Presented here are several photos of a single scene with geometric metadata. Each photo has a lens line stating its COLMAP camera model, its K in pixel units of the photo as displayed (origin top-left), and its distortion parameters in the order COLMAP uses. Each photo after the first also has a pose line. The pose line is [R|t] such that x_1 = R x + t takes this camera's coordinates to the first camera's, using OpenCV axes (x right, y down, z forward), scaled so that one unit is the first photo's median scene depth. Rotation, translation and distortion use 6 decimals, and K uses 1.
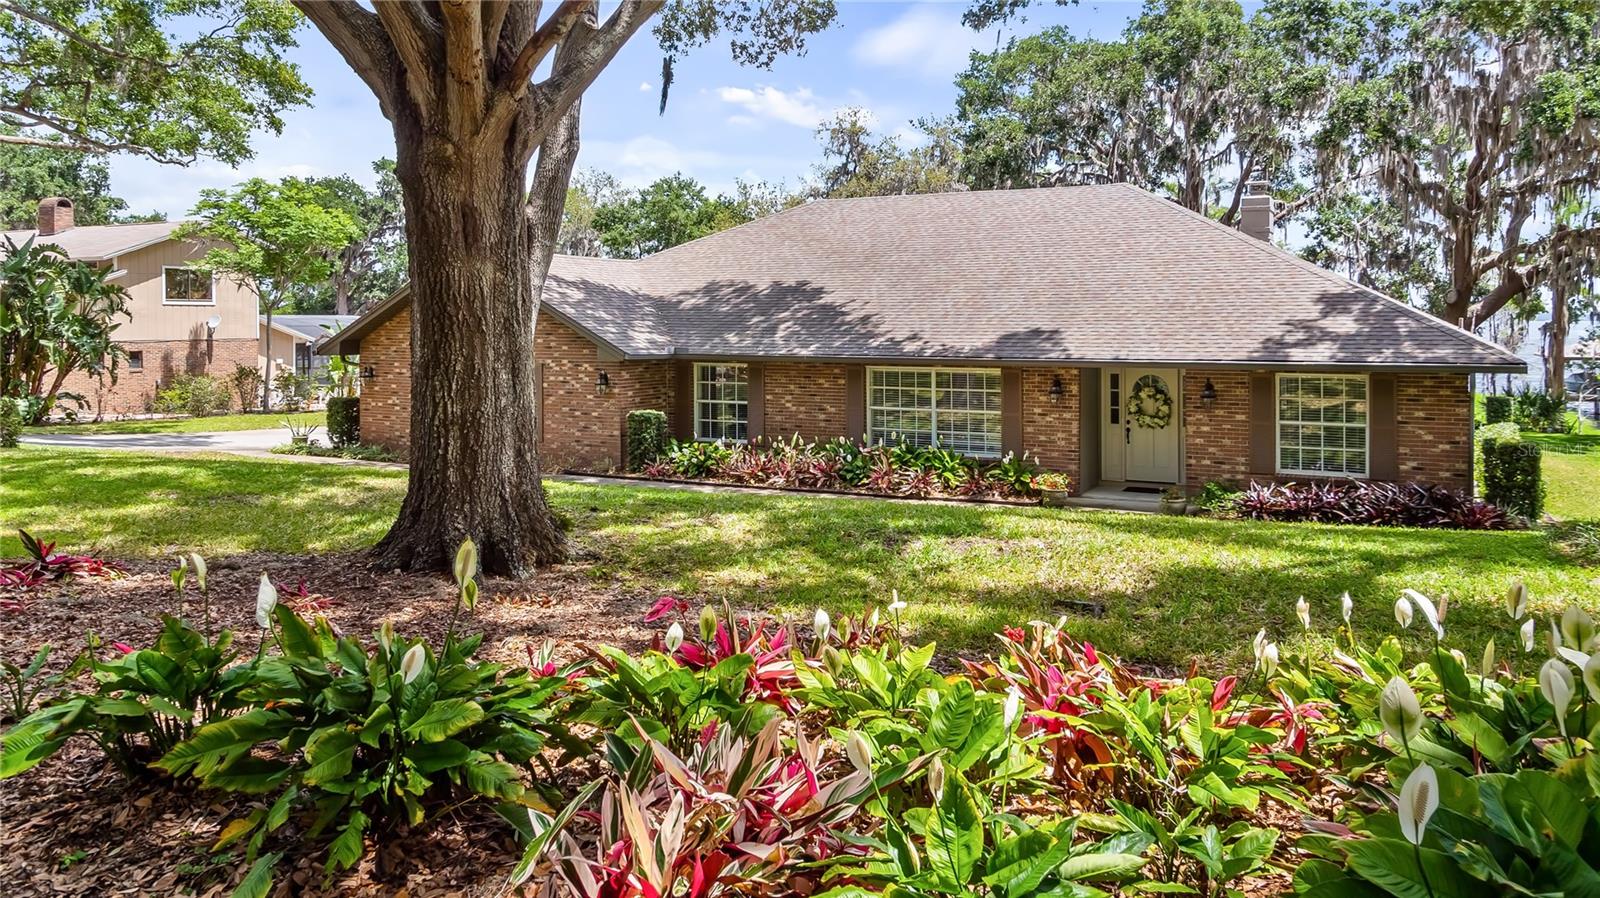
lens RADIAL K [[1247.3, 0, 756.4], [0, 1247.3, 429.5], [0, 0, 1]] dist [-0.018128, 0.022783]
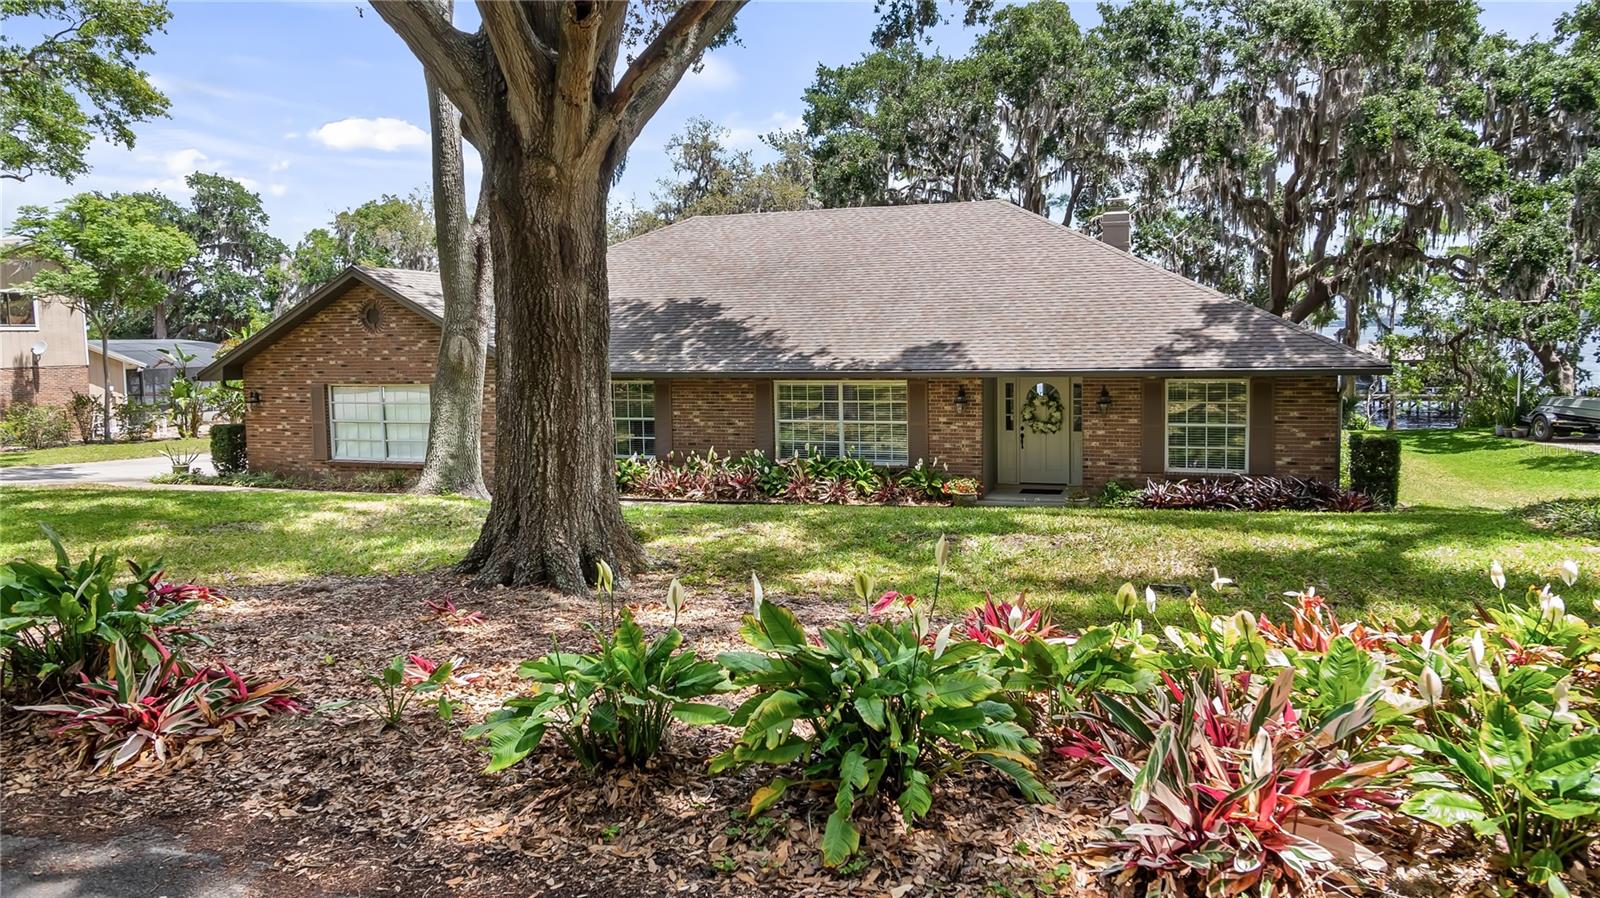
lens RADIAL K [[1247.3, 0, 691.3], [0, 1247.3, 536.4], [0, 0, 1]] dist [-0.018128, 0.022783]
pose [[0.990180, -0.036805, 0.134865, -0.116187], [0.027096, 0.996954, 0.073129, 0.000410], [-0.137146, -0.068757, 0.988162, -0.017015]]
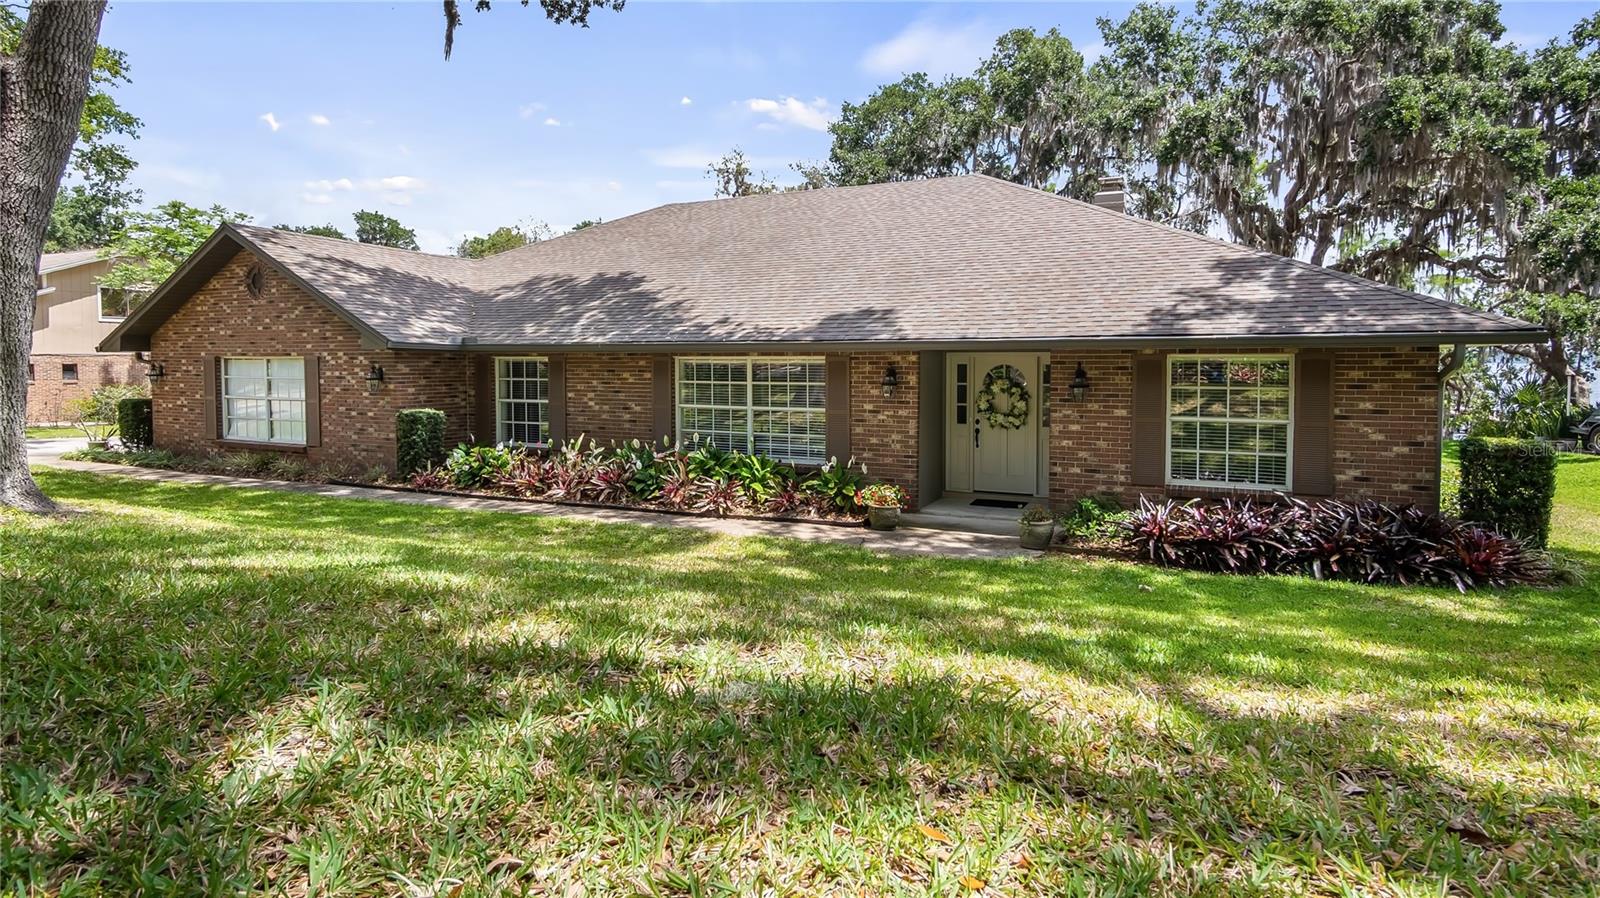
lens RADIAL K [[759.6, 0, 801.2], [0, 759.6, 449.5], [0, 0, 1]] dist [-0.008326, 0.000233]
pose [[0.998247, 0.000093, 0.059192, 0.135904], [-0.000539, 0.999972, 0.007521, 0.008078], [-0.059190, -0.007540, 0.998218, 0.450791]]
